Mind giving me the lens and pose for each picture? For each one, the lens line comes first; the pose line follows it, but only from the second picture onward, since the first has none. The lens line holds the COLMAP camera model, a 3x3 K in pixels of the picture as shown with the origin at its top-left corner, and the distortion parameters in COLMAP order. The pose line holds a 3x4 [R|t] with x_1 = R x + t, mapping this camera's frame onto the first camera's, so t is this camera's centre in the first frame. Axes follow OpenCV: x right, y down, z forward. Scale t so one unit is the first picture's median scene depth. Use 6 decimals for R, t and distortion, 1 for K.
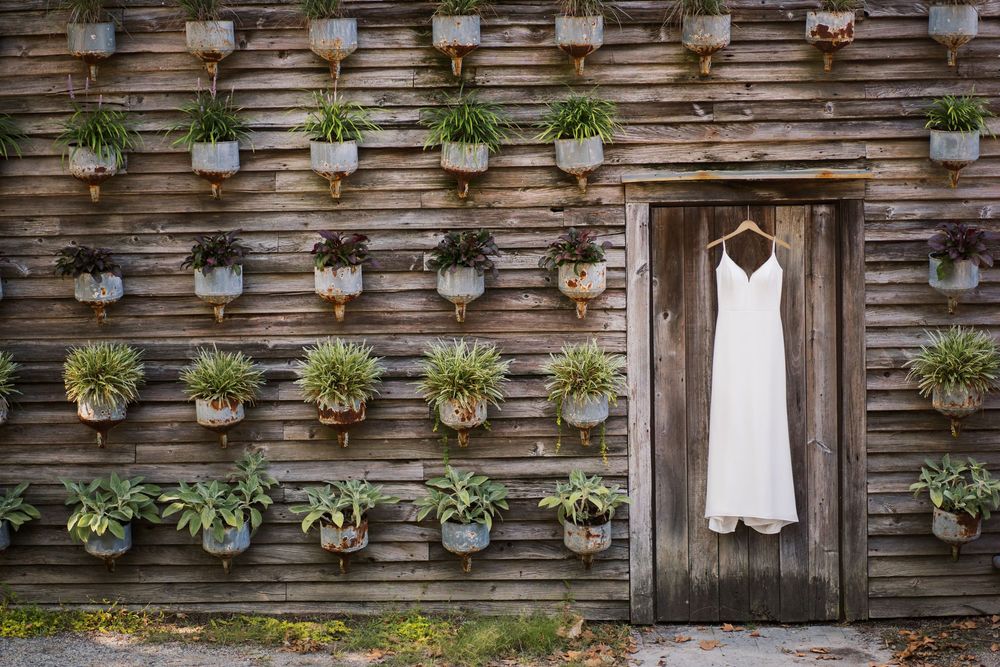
lens RADIAL K [[1531.8, 0, 500.0], [0, 1531.8, 333.5], [0, 0, 1]] dist [0.140673, -0.820916]
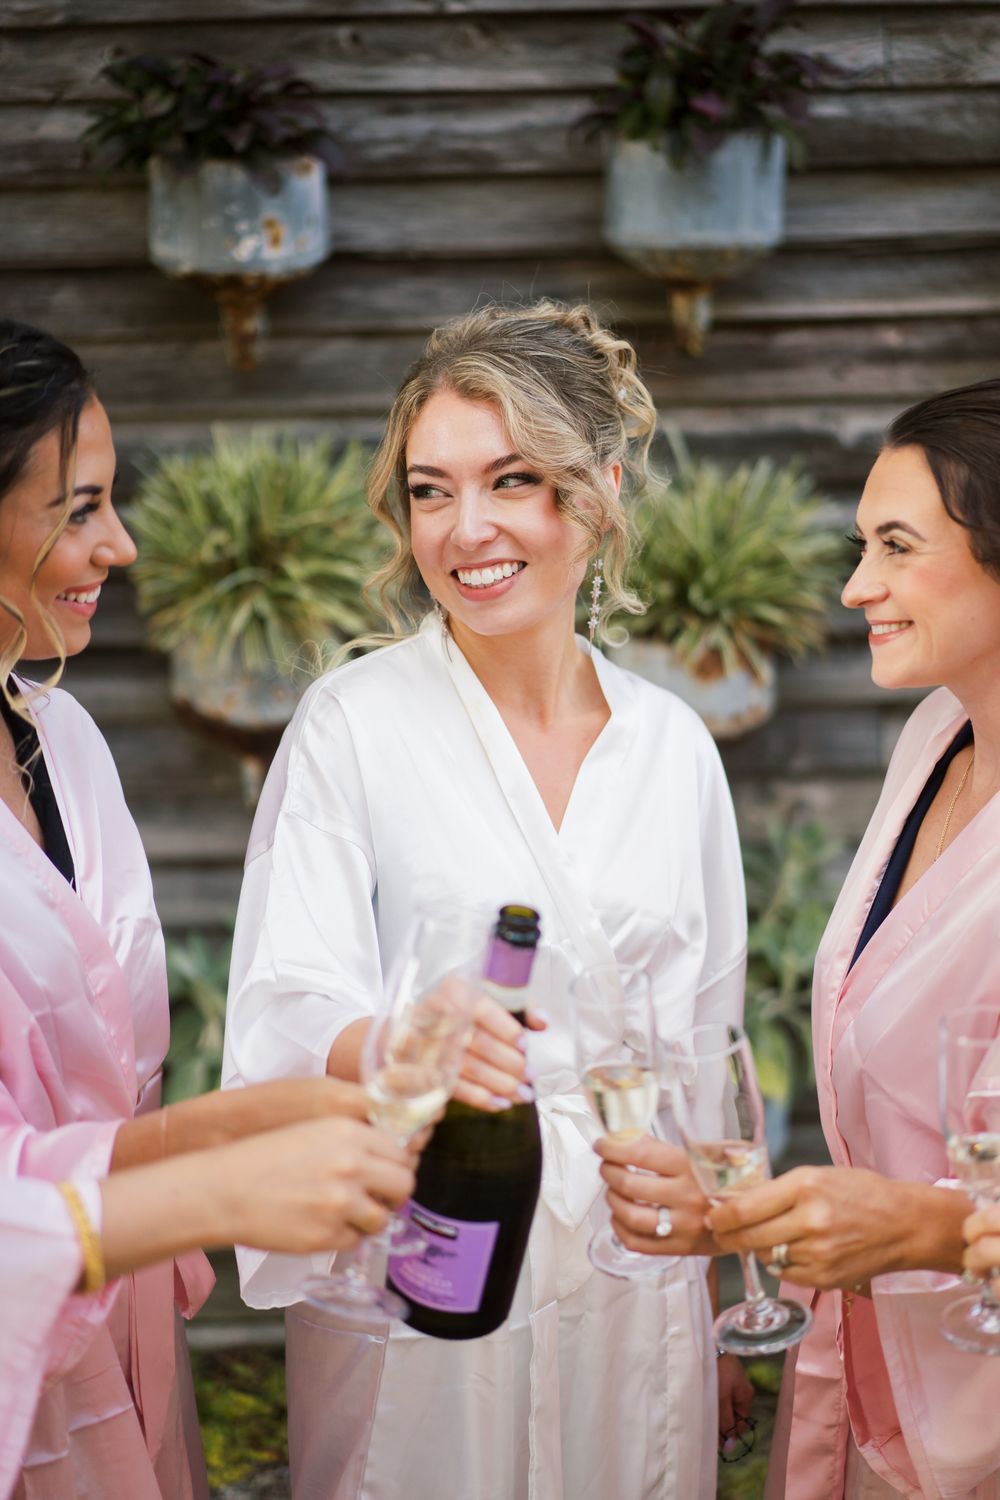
lens RADIAL K [[2297.8, 0, 500.0], [0, 2297.8, 750.0], [0, 0, 1]] dist [0.140673, -0.820916]
pose [[0.997970, -0.018543, 0.060933, -0.242026], [0.008629, 0.987224, 0.159106, -0.003067], [-0.063105, -0.158257, 0.985379, 0.593949]]
